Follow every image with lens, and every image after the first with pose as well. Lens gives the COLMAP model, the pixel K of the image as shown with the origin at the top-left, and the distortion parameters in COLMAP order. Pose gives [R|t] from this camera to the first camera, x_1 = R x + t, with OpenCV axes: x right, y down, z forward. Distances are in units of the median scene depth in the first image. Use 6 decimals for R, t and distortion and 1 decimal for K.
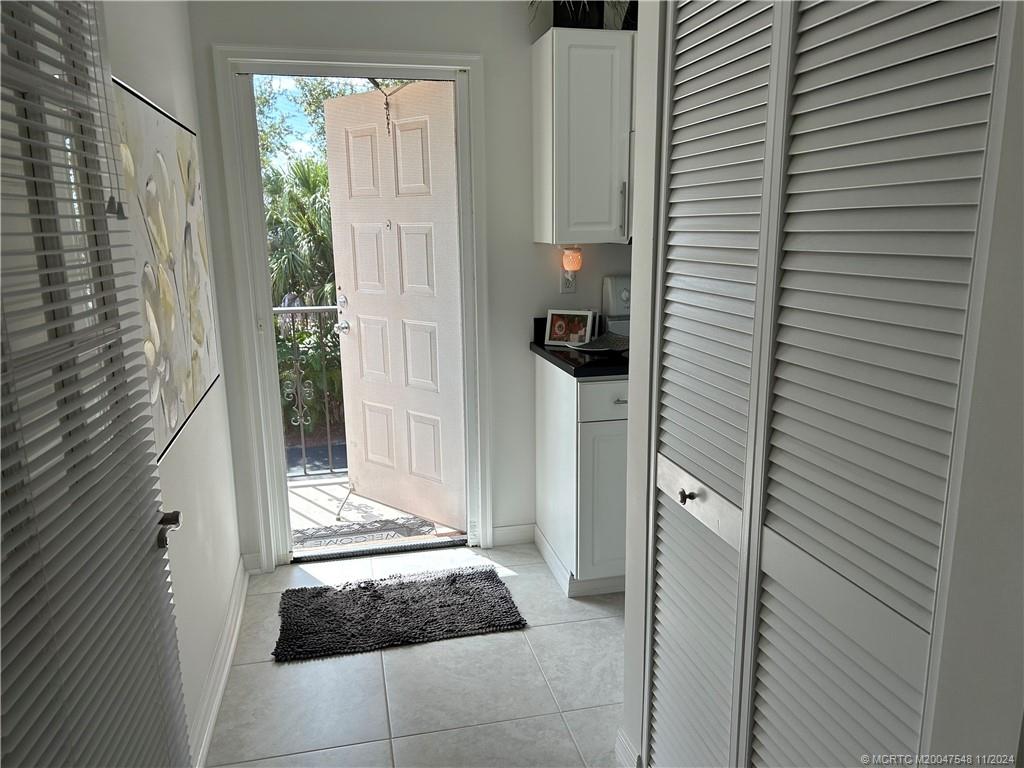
lens RADIAL K [[766.2, 0, 514.2], [0, 766.2, 385.4], [0, 0, 1]] dist [0.032670, -0.019794]
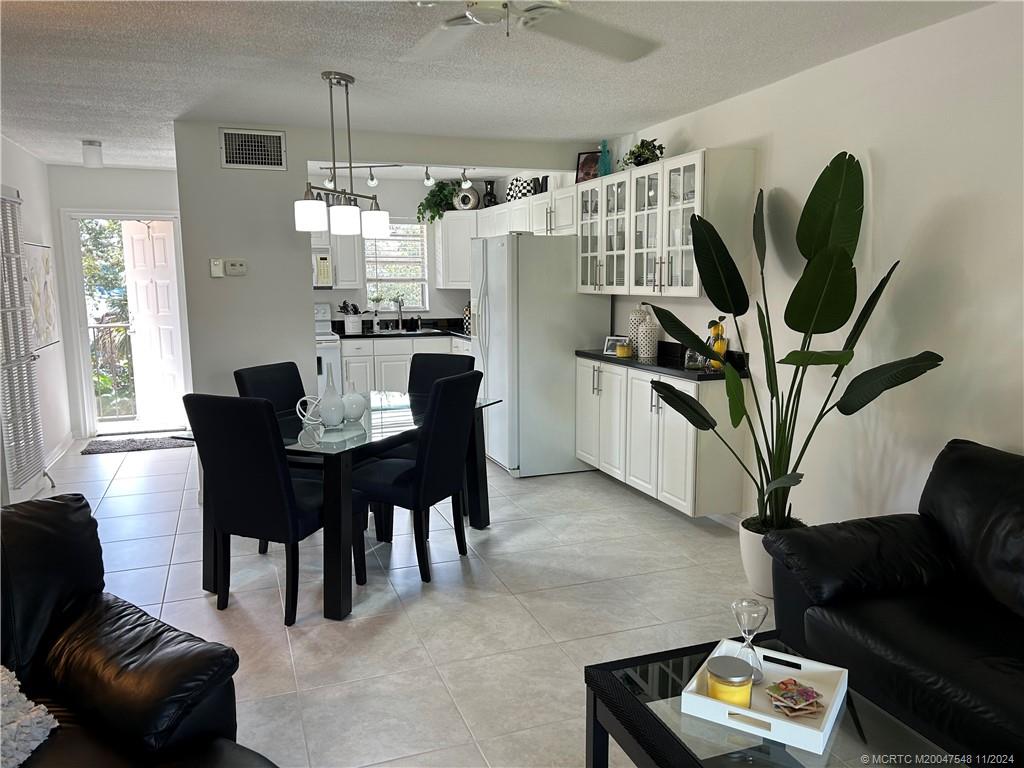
lens RADIAL K [[766.2, 0, 509.8], [0, 766.2, 384.8], [0, 0, 1]] dist [0.032670, -0.019794]
pose [[0.992360, -0.011388, 0.122848, 0.810293], [0.019916, 0.997458, -0.068418, 0.352763], [-0.121757, 0.070342, 0.990064, -1.767041]]
